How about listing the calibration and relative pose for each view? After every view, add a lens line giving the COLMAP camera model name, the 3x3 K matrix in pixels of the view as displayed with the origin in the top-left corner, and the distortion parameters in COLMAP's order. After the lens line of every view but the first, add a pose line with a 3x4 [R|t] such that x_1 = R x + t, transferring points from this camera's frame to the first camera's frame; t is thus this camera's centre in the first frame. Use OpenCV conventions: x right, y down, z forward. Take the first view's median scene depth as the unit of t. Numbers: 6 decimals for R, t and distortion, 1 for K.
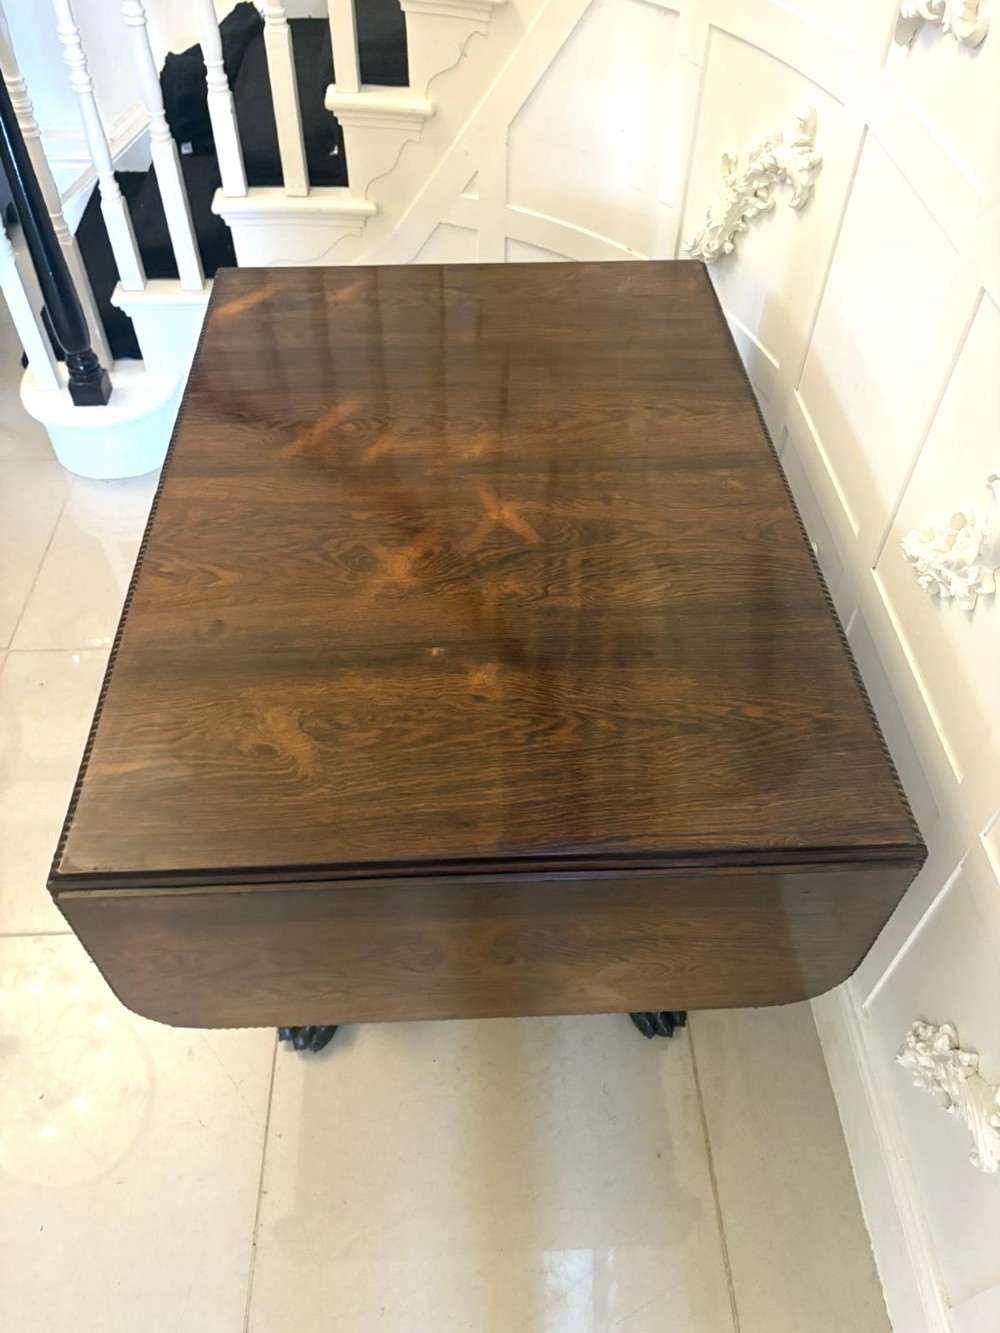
lens RADIAL K [[1007.6, 0, 518.6], [0, 1007.6, 644.0], [0, 0, 1]] dist [0.016177, -0.026598]
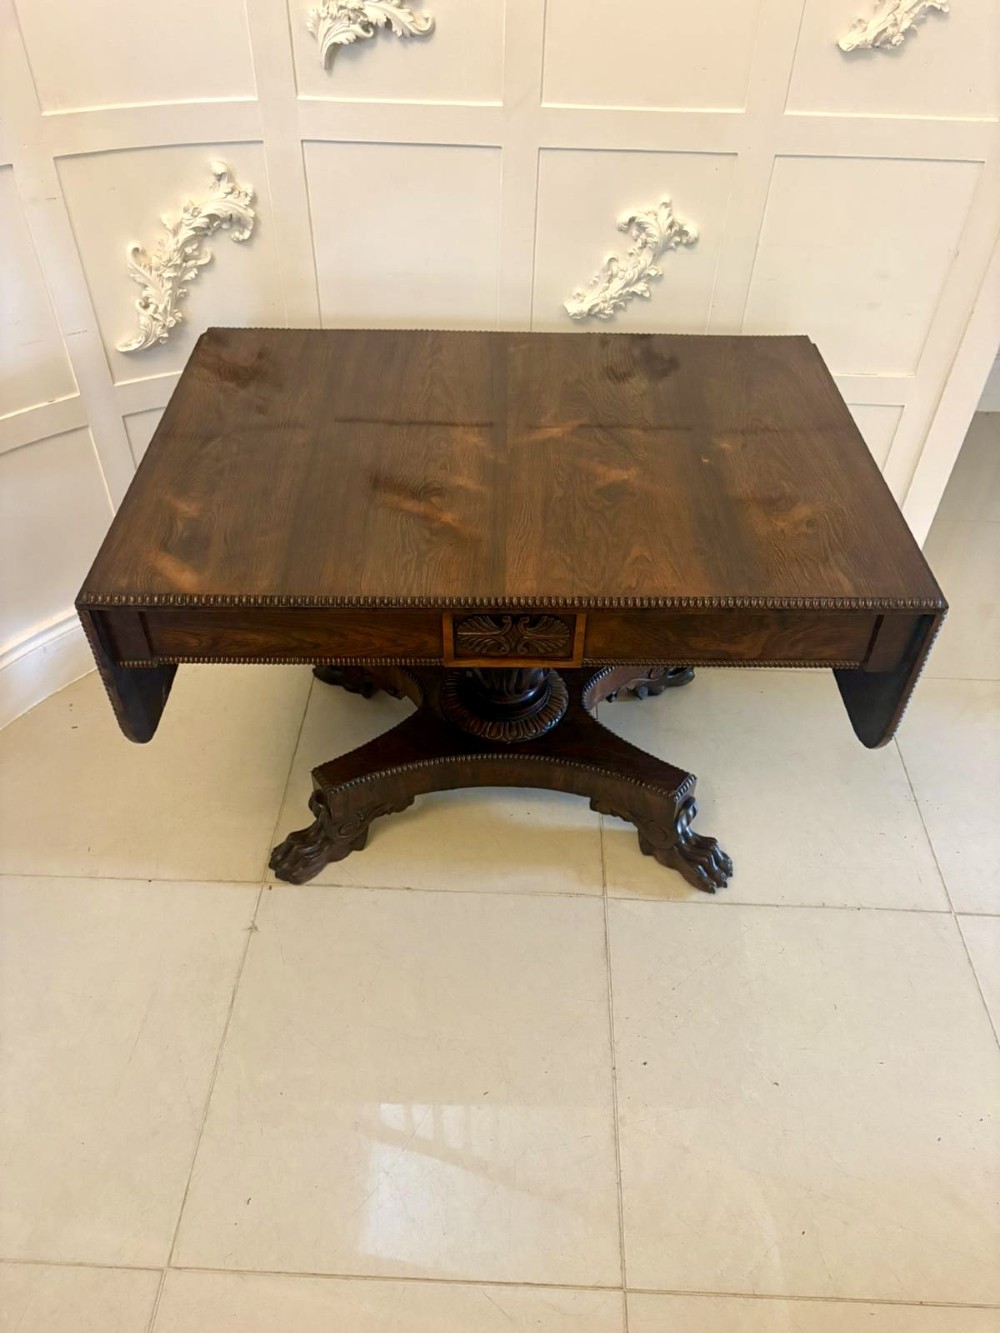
lens RADIAL K [[1007.6, 0, 473.4], [0, 1007.6, 638.6], [0, 0, 1]] dist [0.016177, -0.026598]
pose [[0.077912, -0.675831, 0.732927, -1.360298], [0.725283, 0.542828, 0.423441, -0.717576], [-0.684028, 0.498588, 0.532462, 0.593040]]
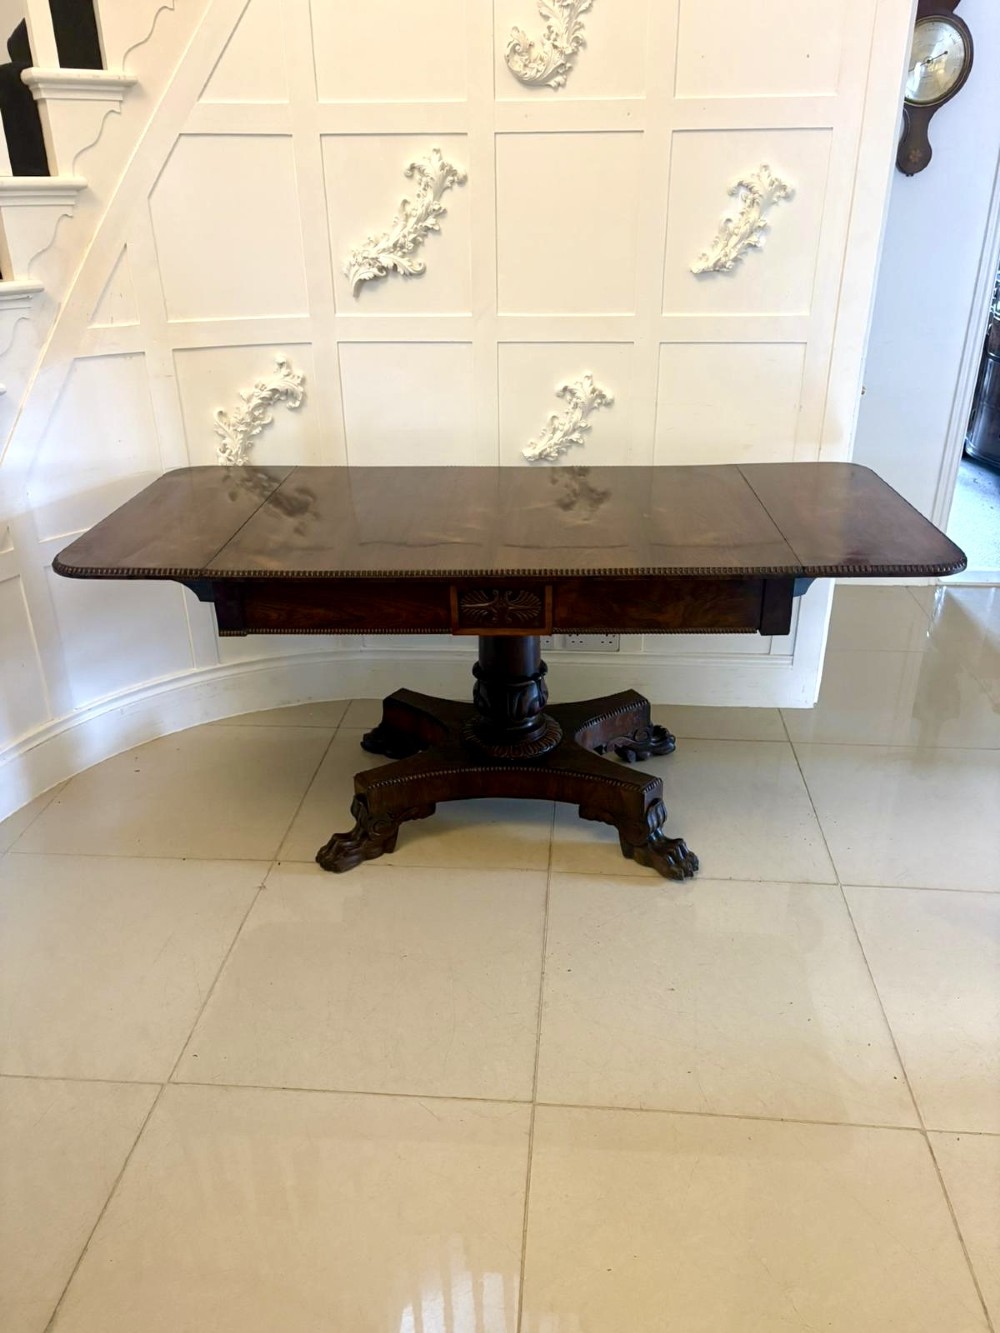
lens RADIAL K [[1007.6, 0, 495.8], [0, 1007.6, 682.4], [0, 0, 1]] dist [0.016177, -0.026598]
pose [[0.111833, -0.456684, 0.882572, -2.049828], [0.737408, 0.633488, 0.234357, -0.476201], [-0.666126, 0.624607, 0.407607, 0.602664]]
